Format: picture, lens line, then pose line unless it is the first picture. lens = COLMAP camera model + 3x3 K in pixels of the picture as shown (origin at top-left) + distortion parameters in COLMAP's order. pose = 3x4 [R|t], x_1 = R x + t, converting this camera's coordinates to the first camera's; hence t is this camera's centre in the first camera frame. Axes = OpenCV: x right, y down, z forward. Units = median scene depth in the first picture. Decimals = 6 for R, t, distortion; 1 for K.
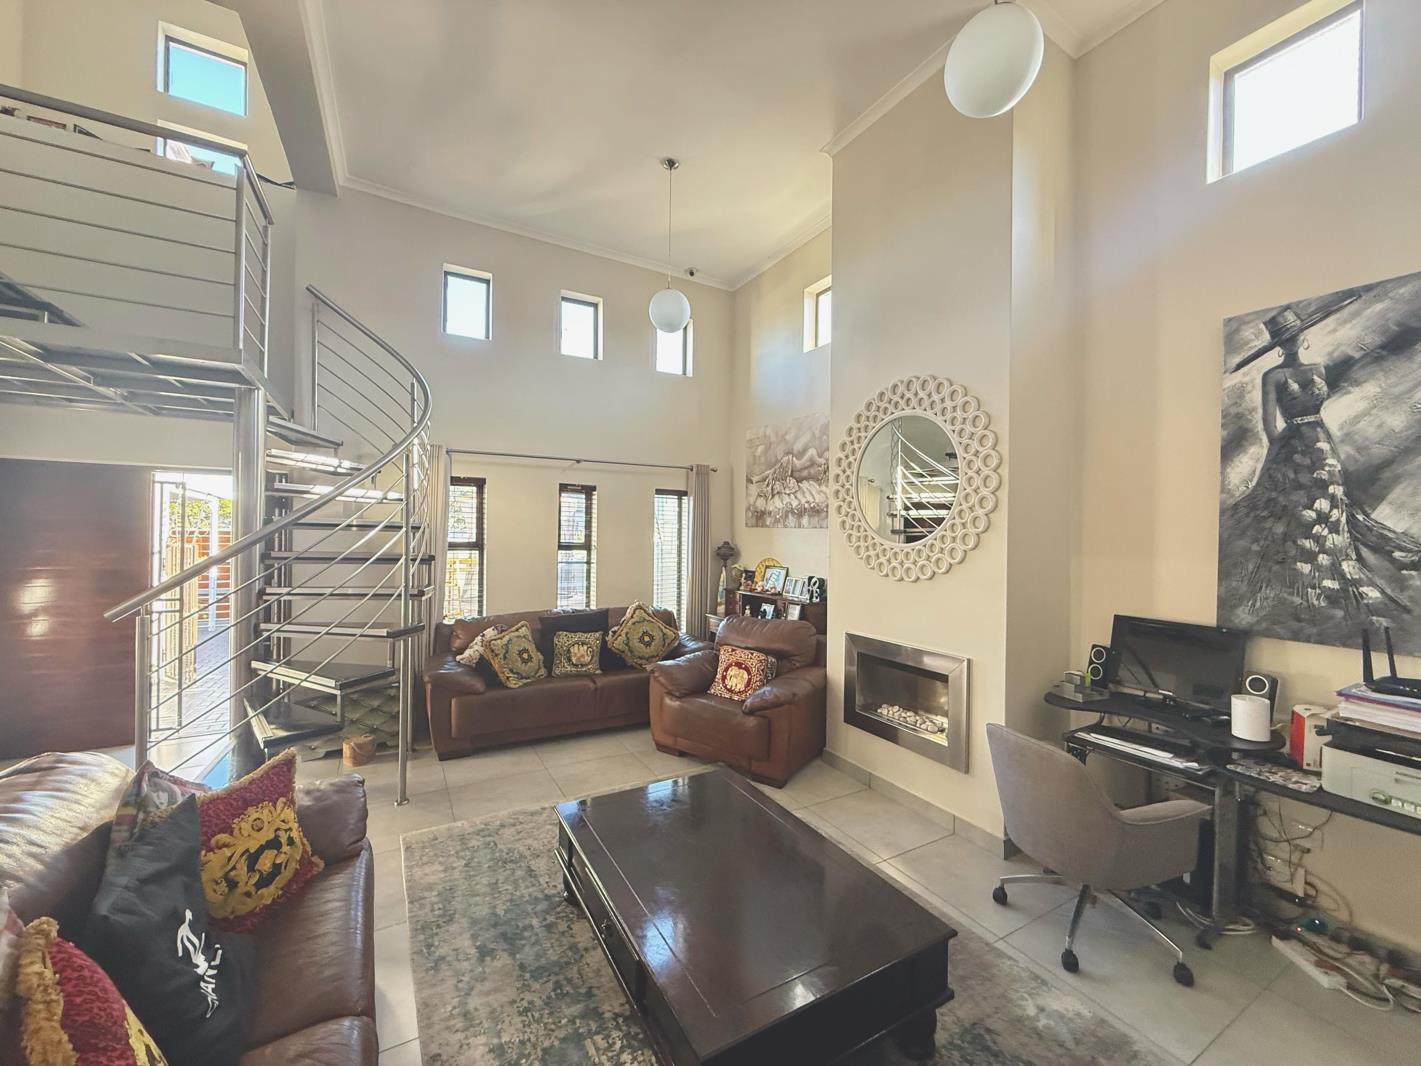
lens RADIAL K [[564.1, 0, 707.4], [0, 564.1, 529.2], [0, 0, 1]] dist [0.001494, -0.000066]
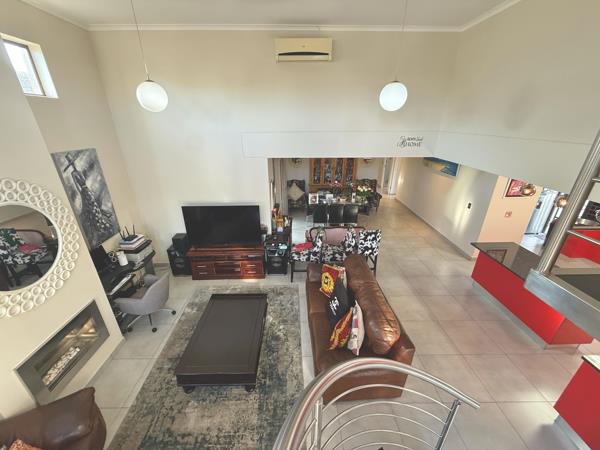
lens RADIAL K [[238.1, 0, 299.9], [0, 238.1, 223.1], [0, 0, 1]] dist [-0.003547, -0.000001]
pose [[-0.876427, -0.199013, 0.438486, -0.660031], [-0.012252, 0.919521, 0.392850, -0.460604], [-0.481379, 0.338932, -0.808331, 1.281408]]
